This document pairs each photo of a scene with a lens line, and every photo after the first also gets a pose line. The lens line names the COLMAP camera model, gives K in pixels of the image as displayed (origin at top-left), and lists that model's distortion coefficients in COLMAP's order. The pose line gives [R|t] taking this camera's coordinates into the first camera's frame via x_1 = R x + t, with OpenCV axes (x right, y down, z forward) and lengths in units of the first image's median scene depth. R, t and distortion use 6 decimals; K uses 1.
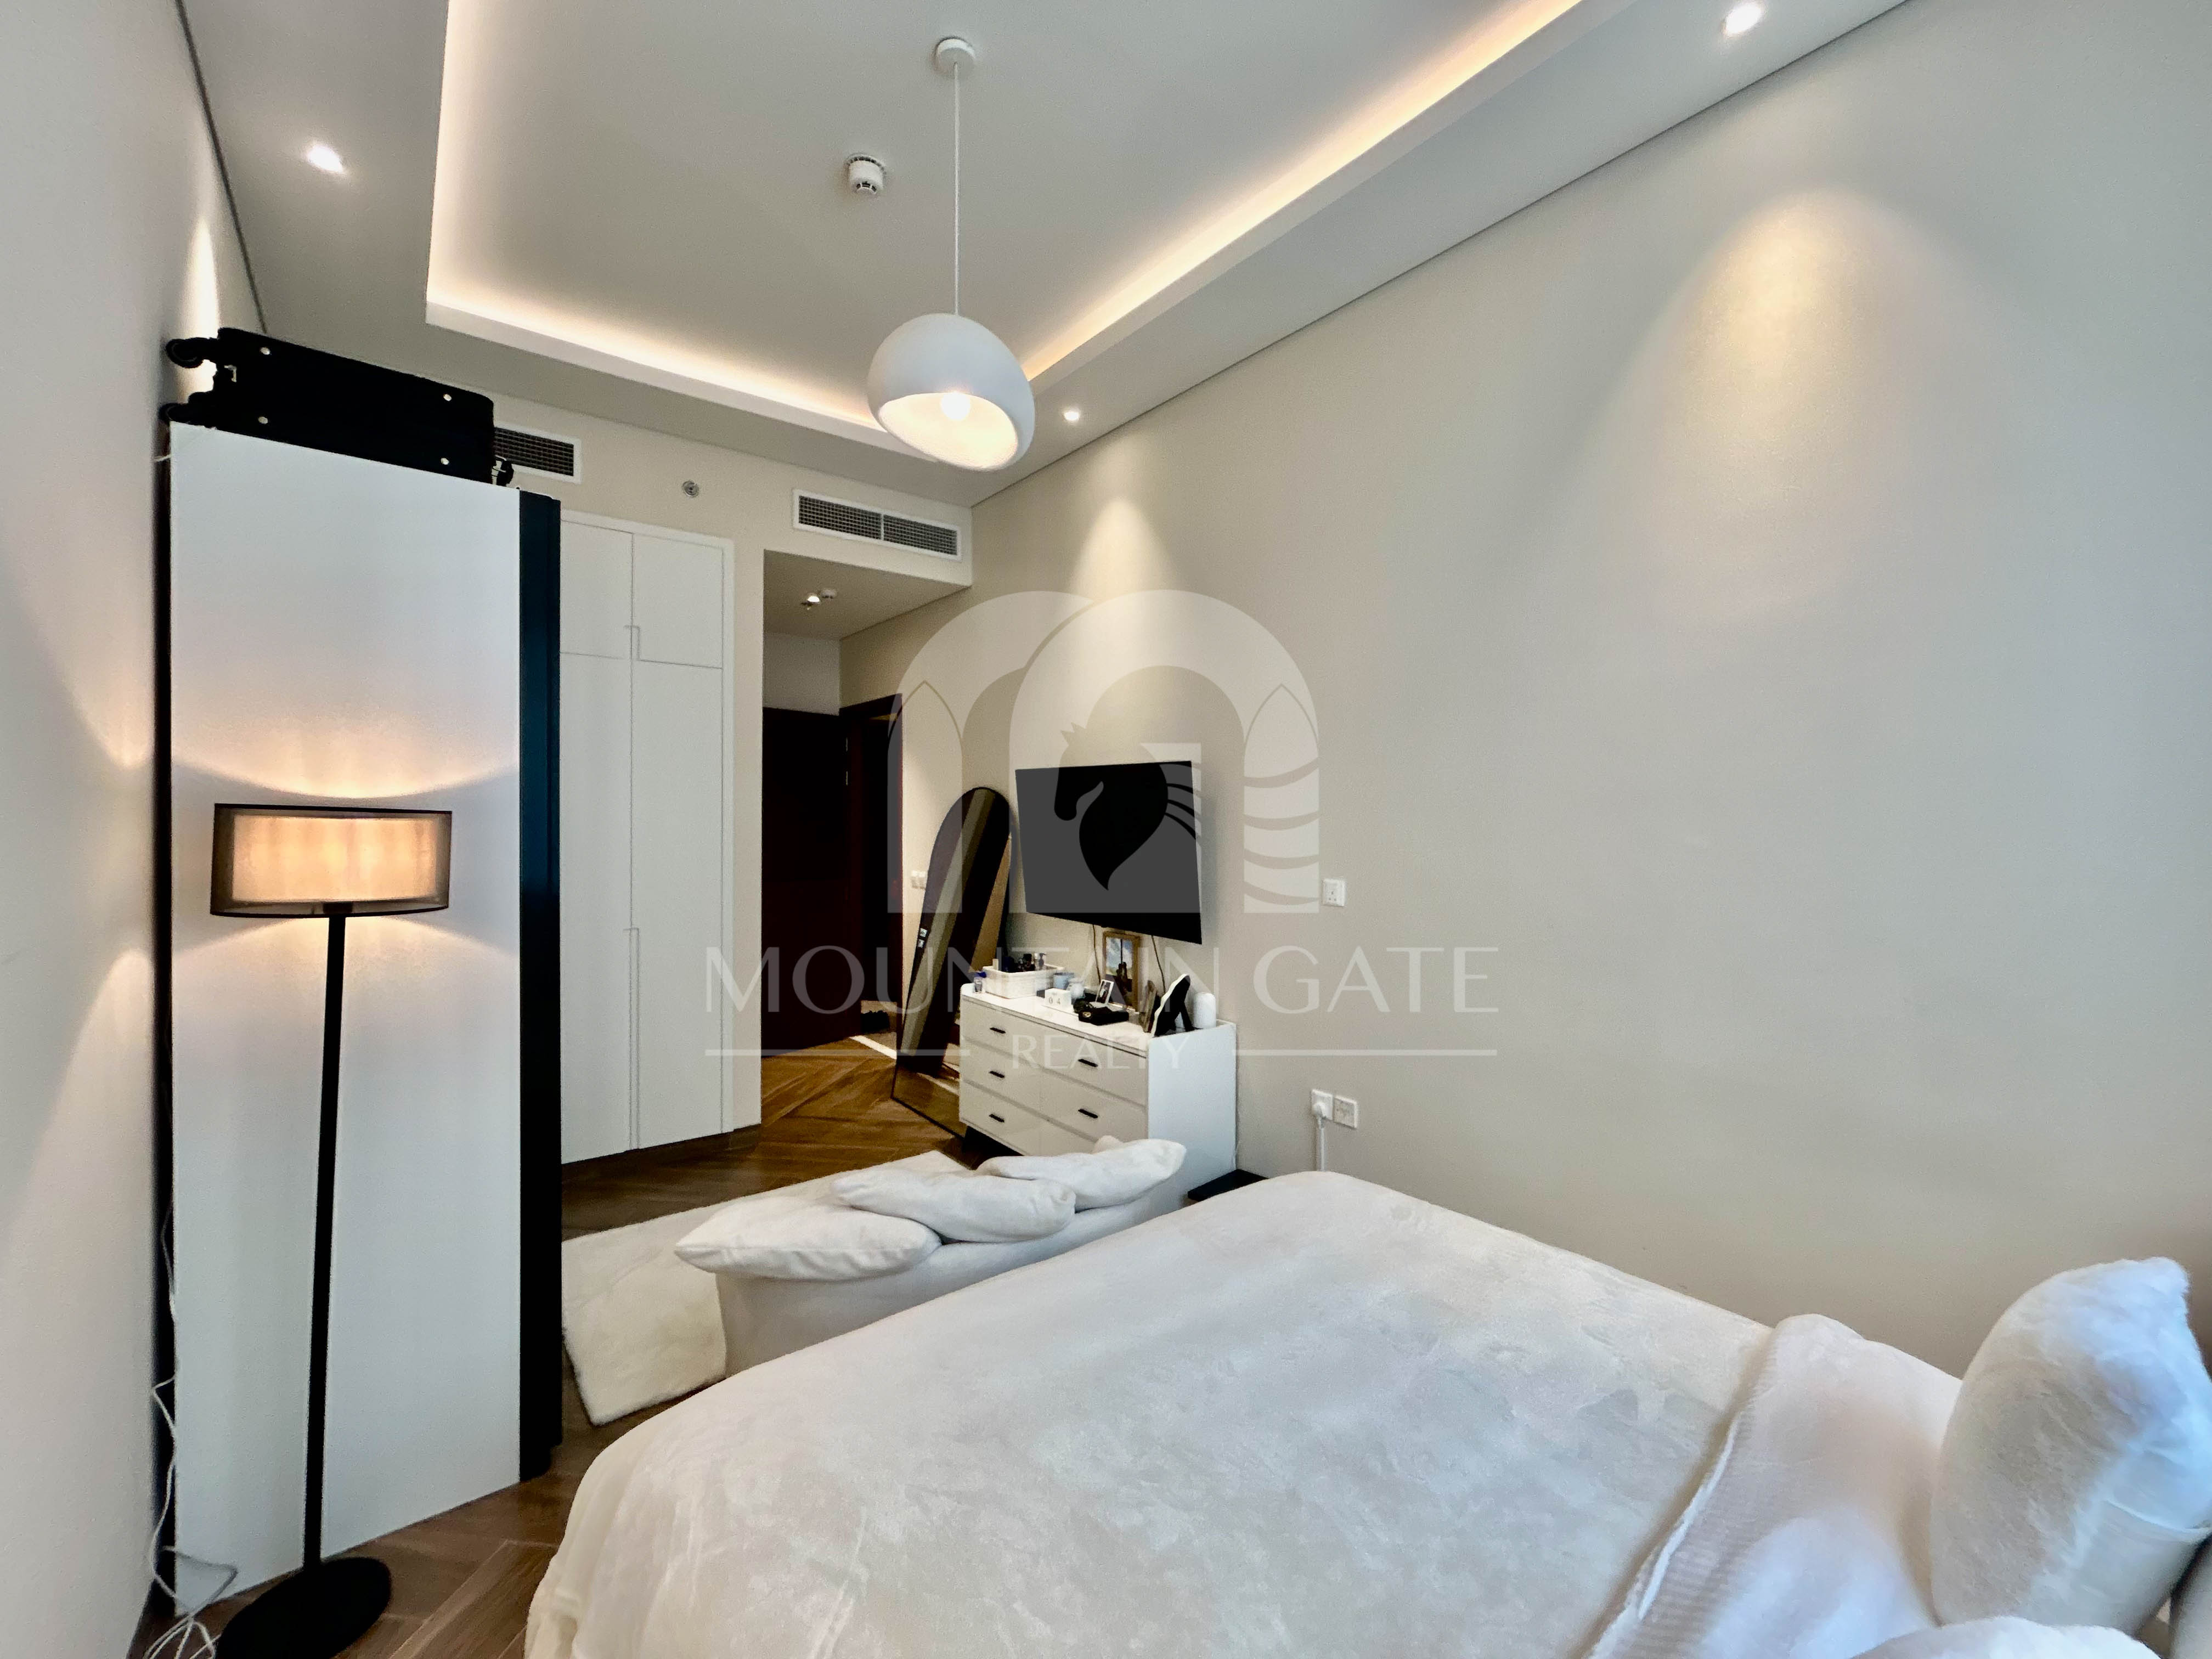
lens RADIAL K [[900.0, 0, 1103.0], [0, 900.0, 827.1], [0, 0, 1]] dist [-0.003001, 0.001324]
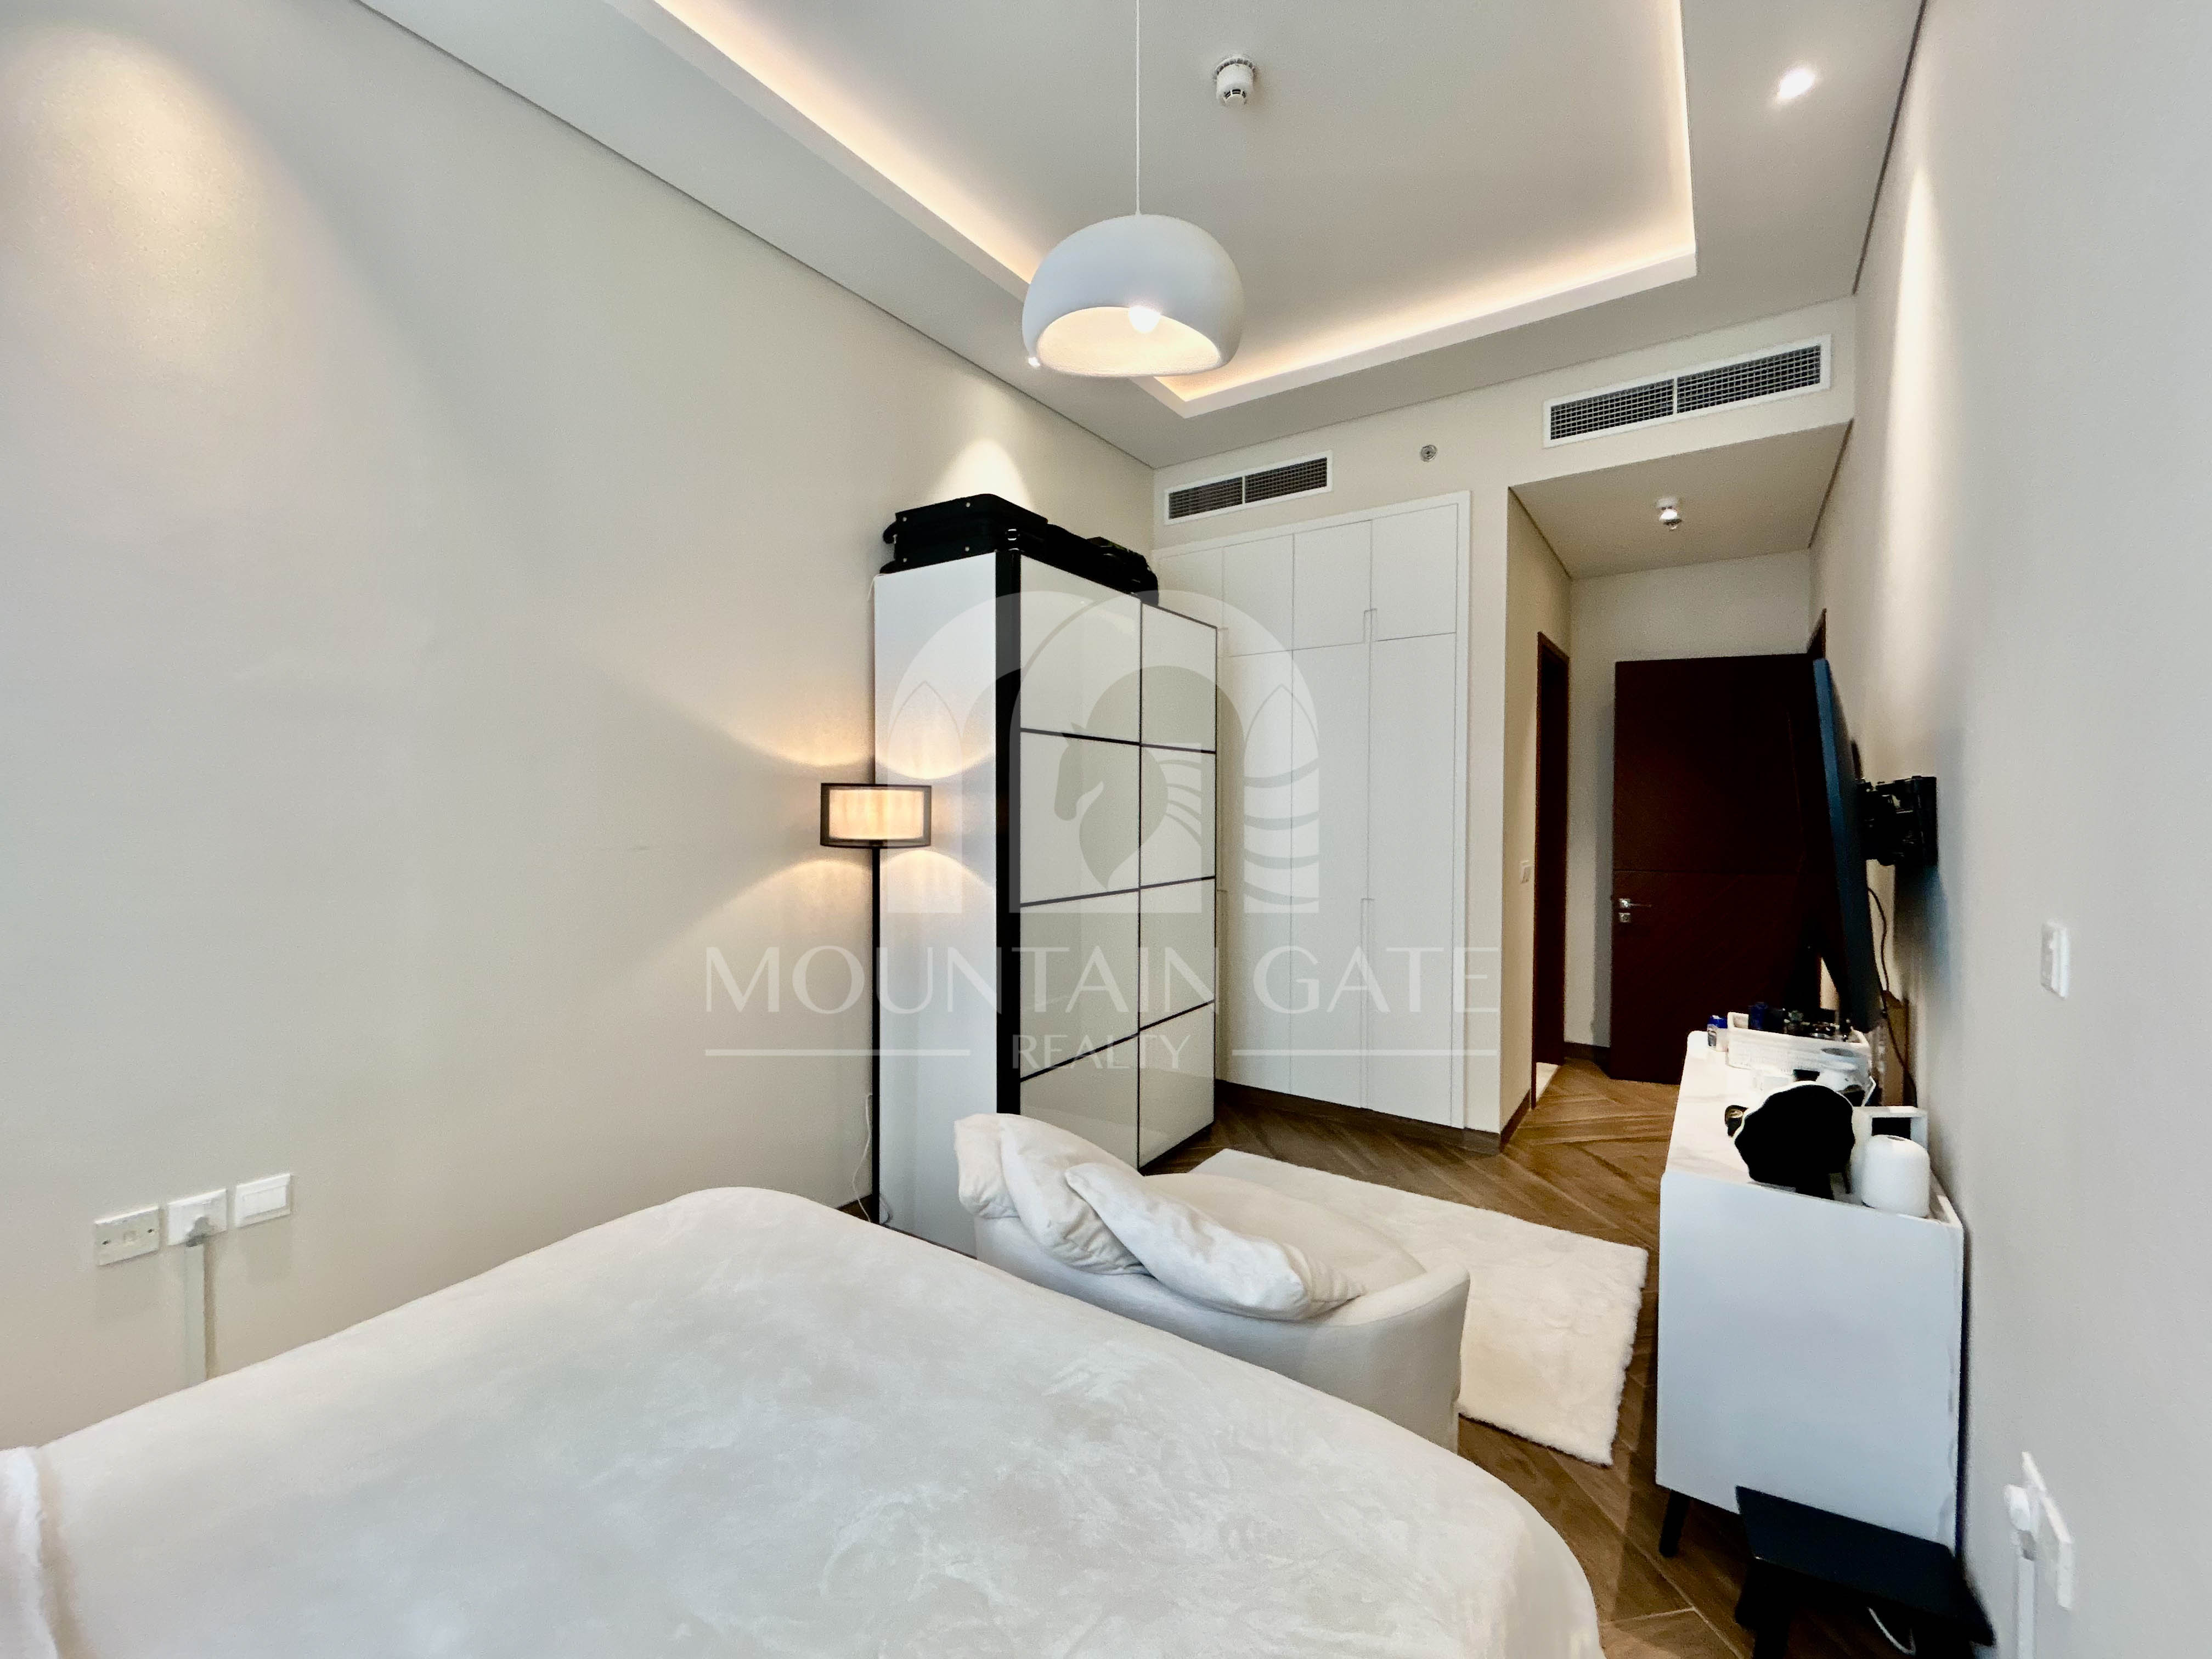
lens RADIAL K [[900.0, 0, 1095.9], [0, 900.0, 820.8], [0, 0, 1]] dist [-0.003001, 0.001324]
pose [[0.295658, 0.015065, -0.955175, 0.381884], [-0.005228, 0.999886, 0.014152, 0.009037], [0.955279, 0.000810, 0.295703, 0.385800]]
